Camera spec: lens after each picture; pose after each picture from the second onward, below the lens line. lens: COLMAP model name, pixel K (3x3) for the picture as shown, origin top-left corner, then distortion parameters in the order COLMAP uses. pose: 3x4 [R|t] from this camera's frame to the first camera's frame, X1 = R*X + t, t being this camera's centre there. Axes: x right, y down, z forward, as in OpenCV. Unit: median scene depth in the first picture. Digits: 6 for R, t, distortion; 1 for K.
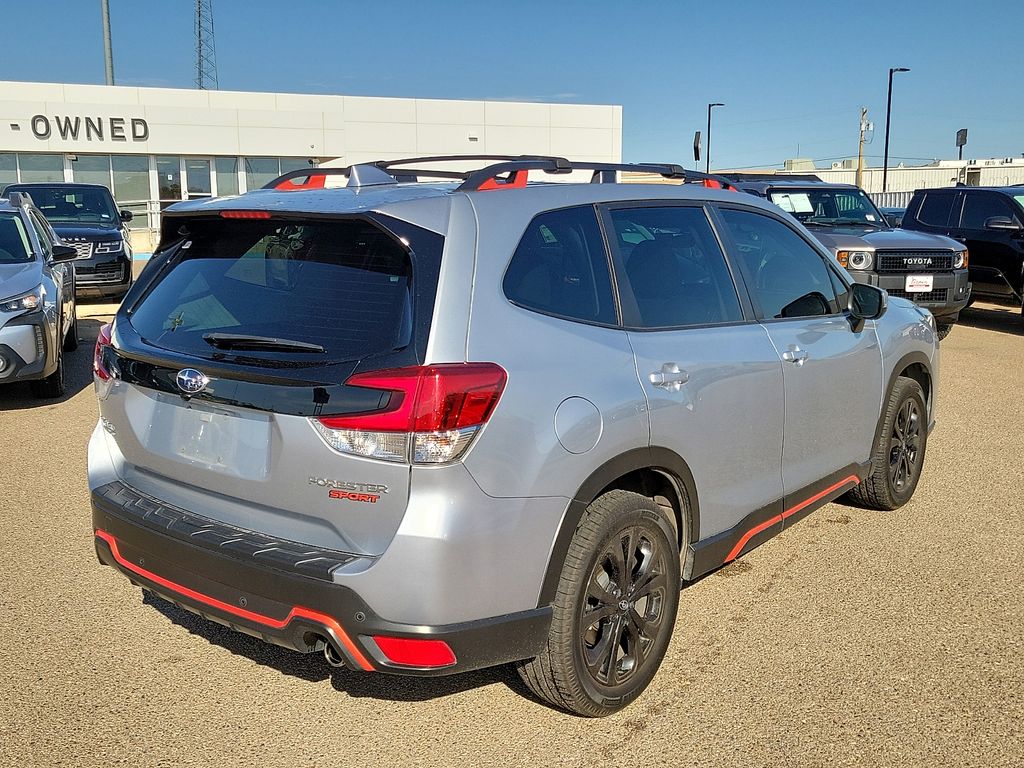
lens RADIAL K [[986.9, 0, 524.3], [0, 986.9, 411.4], [0, 0, 1]] dist [0.033727, 0.000000]
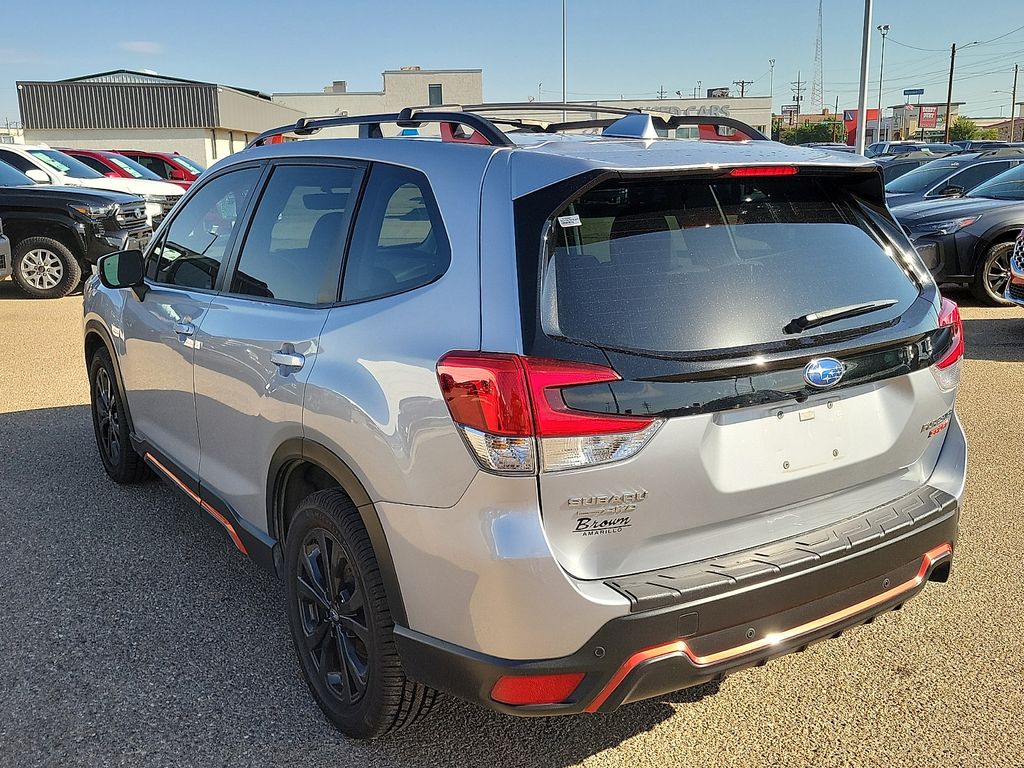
lens RADIAL K [[986.9, 0, 510.2], [0, 986.9, 397.0], [0, 0, 1]] dist [0.033727, 0.000000]
pose [[0.294870, -0.222579, 0.929252, -0.304973], [0.203194, 0.964856, 0.166630, -0.051991], [-0.933683, 0.139684, 0.329734, 0.249816]]
